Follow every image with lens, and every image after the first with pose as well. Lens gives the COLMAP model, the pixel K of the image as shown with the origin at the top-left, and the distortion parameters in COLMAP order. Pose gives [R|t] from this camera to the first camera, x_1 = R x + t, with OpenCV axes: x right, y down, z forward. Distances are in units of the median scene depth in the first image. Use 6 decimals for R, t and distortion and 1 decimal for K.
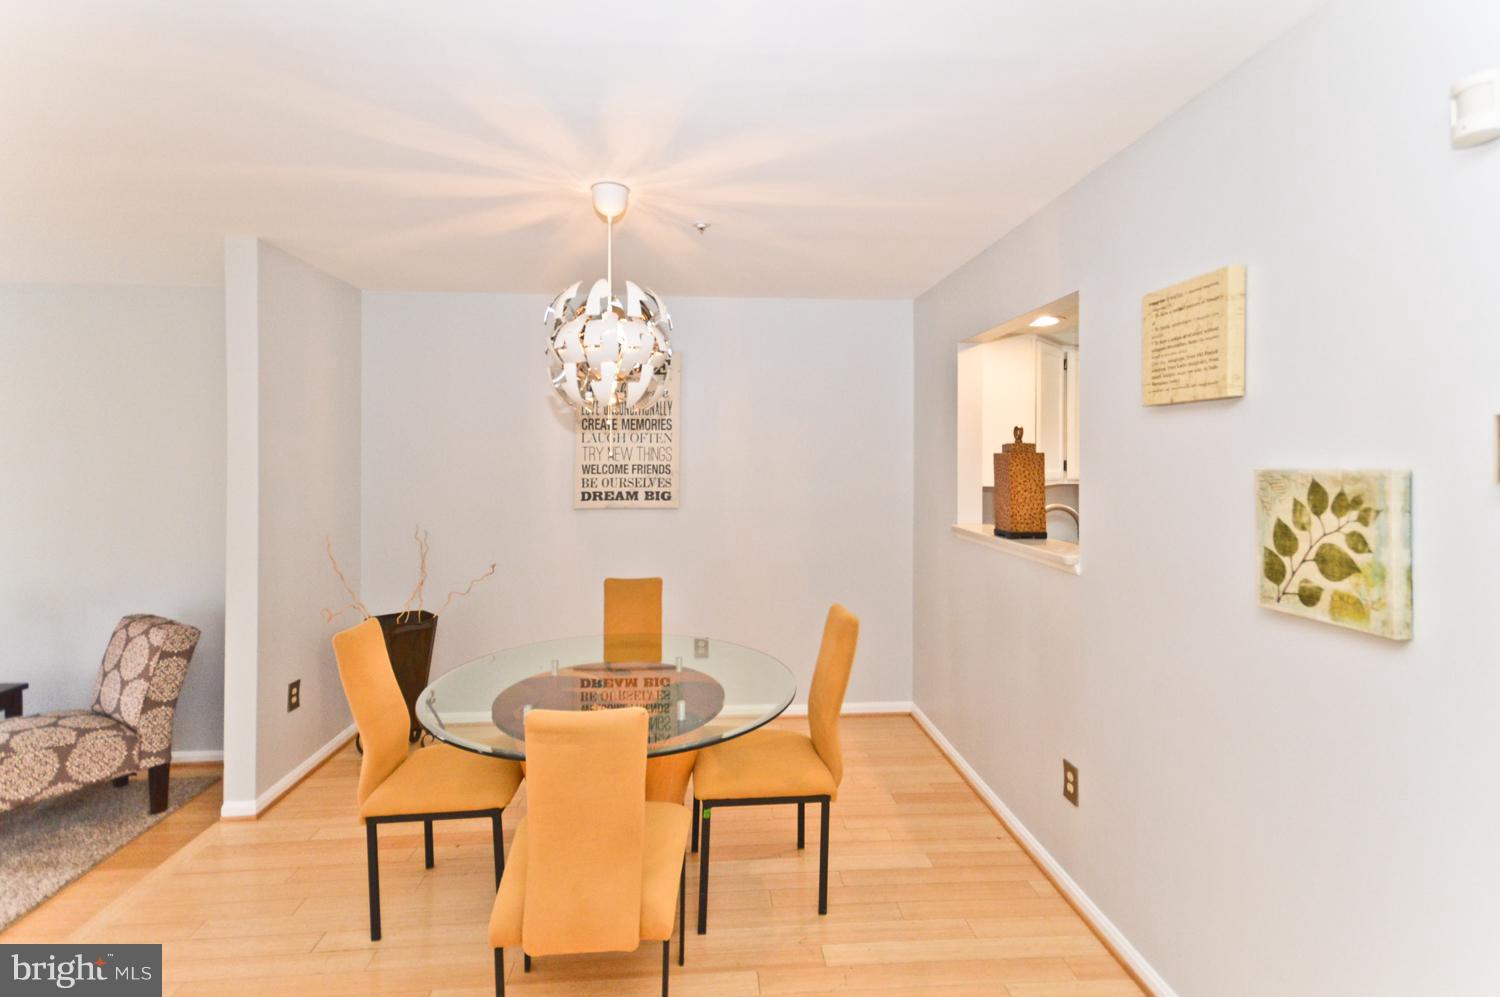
lens RADIAL K [[691.1, 0, 743.2], [0, 691.1, 452.0], [0, 0, 1]] dist [0.007637, -0.001243]
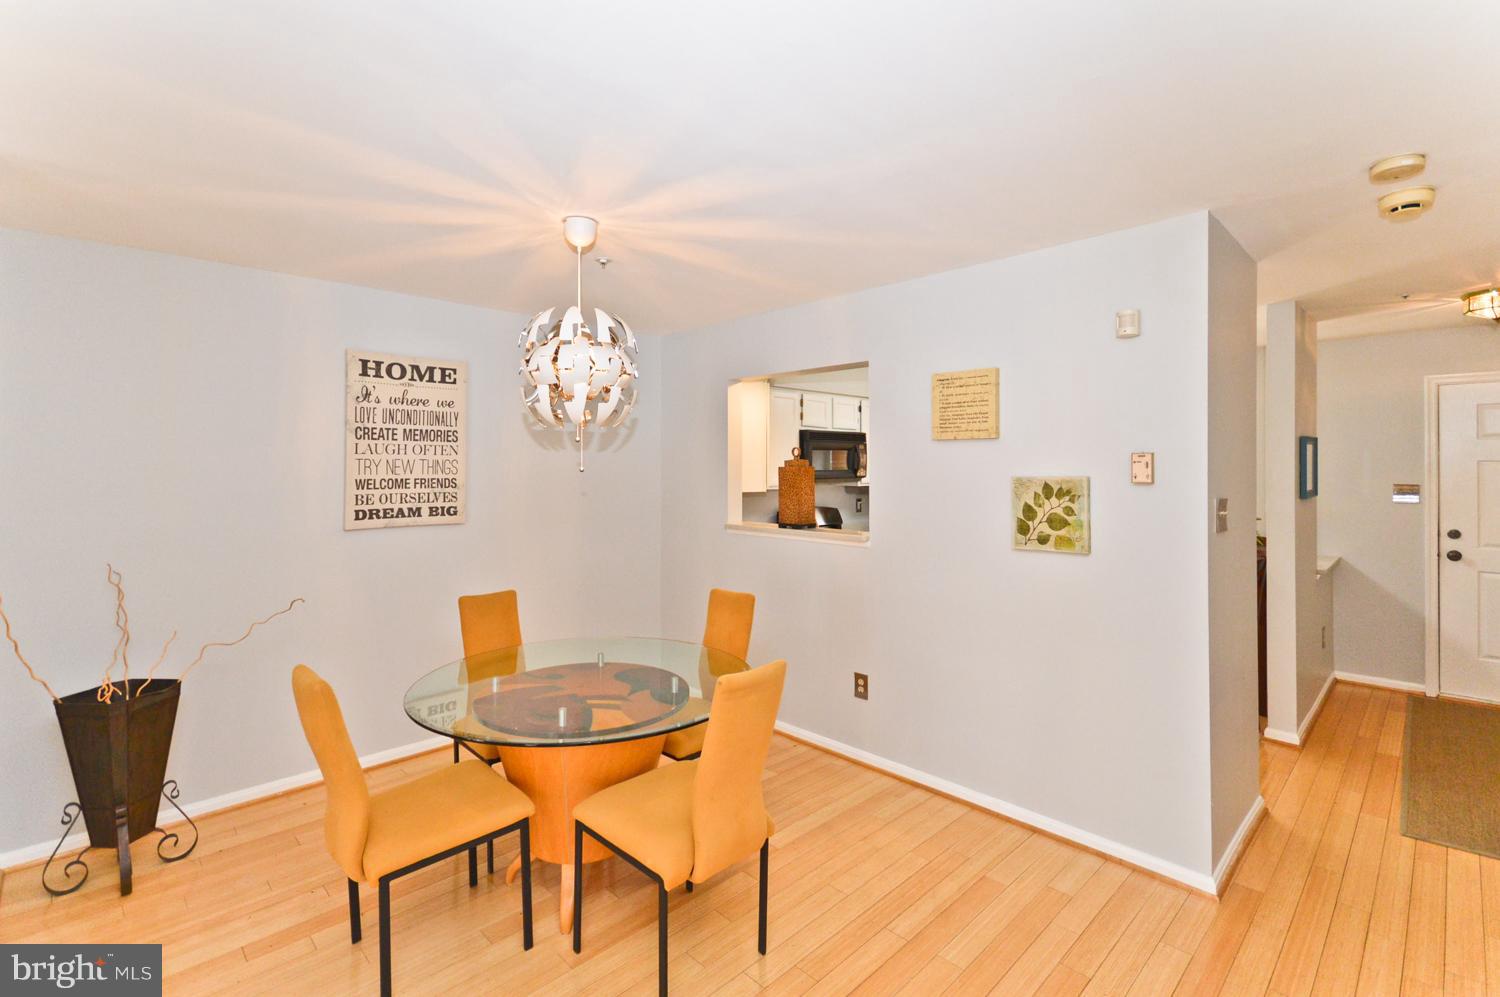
lens RADIAL K [[691.1, 0, 750.5], [0, 691.1, 460.8], [0, 0, 1]] dist [0.007637, -0.001243]
pose [[0.761053, 0.005784, 0.648664, -0.684056], [-0.004570, 0.999983, -0.003554, -0.006531], [-0.648674, -0.000260, 0.761066, 0.010703]]
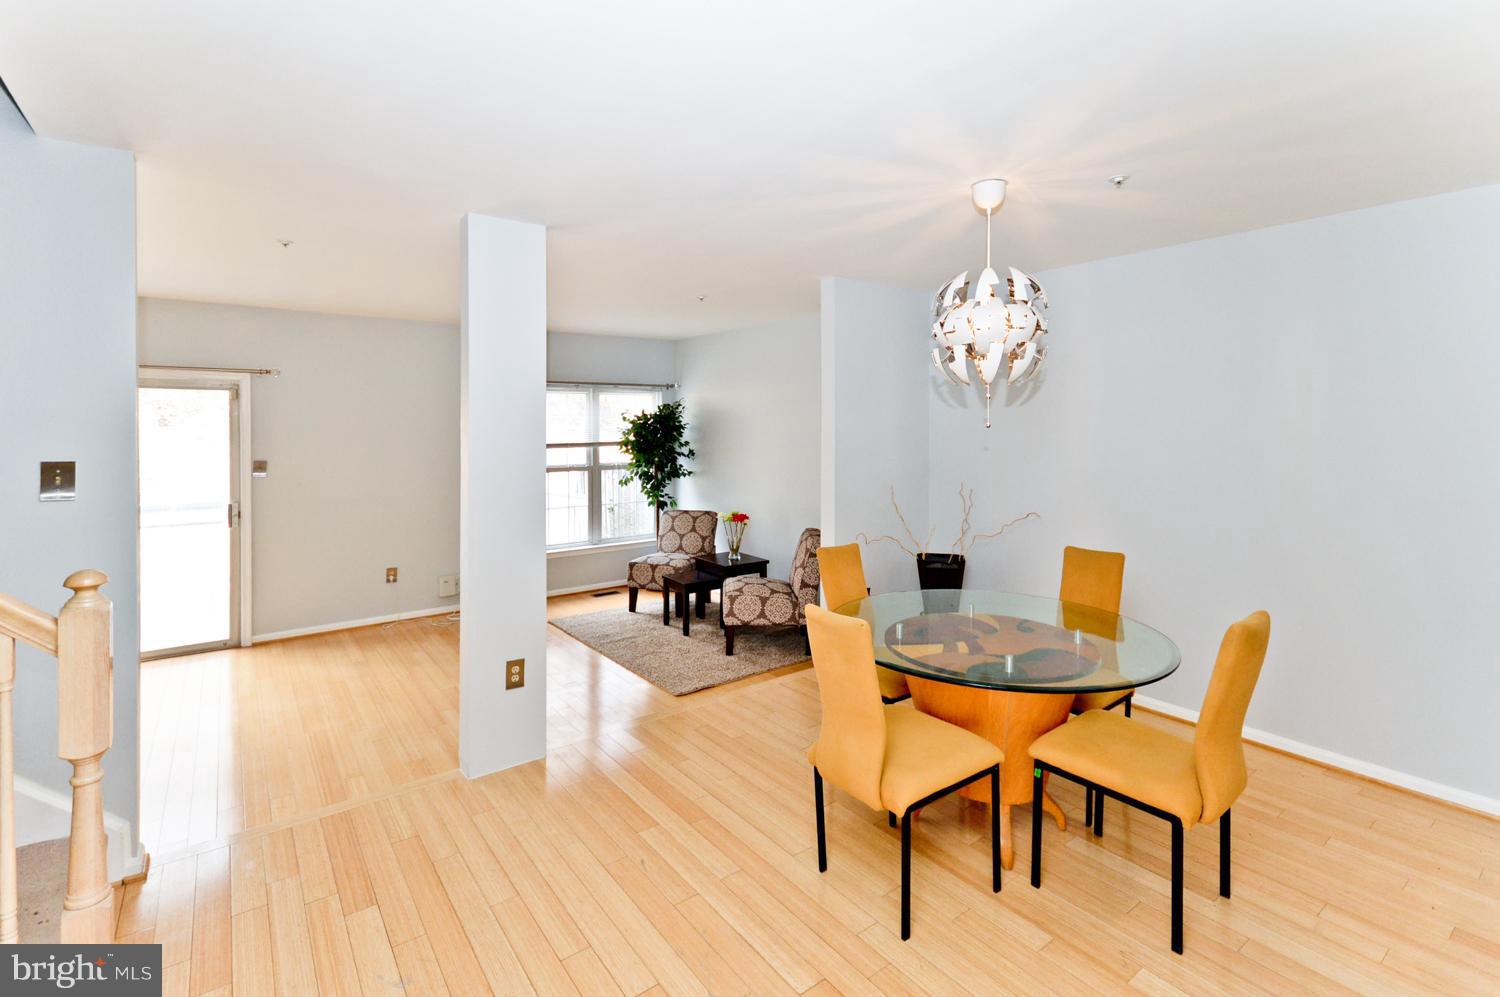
lens RADIAL K [[710.3, 0, 742.1], [0, 710.3, 422.9], [0, 0, 1]] dist [0.007581, 0.001555]
pose [[0.527392, -0.002444, -0.849618, 0.562746], [0.010666, 0.999936, 0.003745, -0.007980], [0.849555, -0.011037, 0.527385, 0.063233]]
